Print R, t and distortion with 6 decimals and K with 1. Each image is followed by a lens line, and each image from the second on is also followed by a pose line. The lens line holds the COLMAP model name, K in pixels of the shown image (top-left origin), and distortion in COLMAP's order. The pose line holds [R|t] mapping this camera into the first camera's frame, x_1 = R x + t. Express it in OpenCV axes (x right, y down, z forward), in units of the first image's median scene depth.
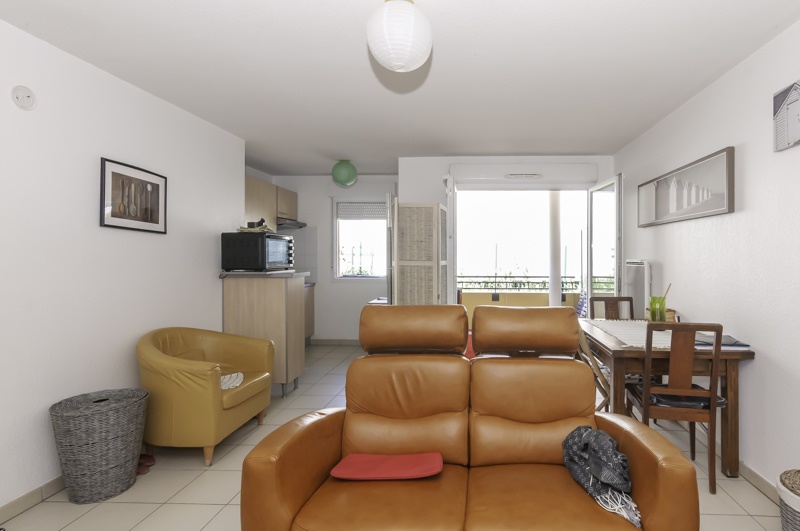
lens RADIAL K [[363.2, 0, 402.4], [0, 363.2, 257.8], [0, 0, 1]] dist [-0.000486, -0.000562]
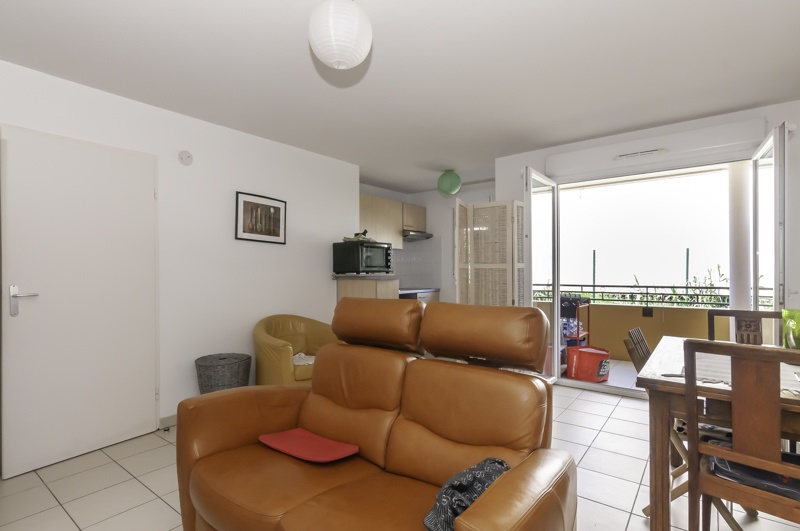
lens RADIAL K [[340.5, 0, 405.8], [0, 340.5, 269.6], [0, 0, 1]] dist [0.005120, 0.000525]
pose [[0.862801, -0.004682, -0.505522, 0.302523], [0.001639, 0.999978, -0.006464, 0.030477], [0.505541, 0.004748, 0.862789, 0.122268]]
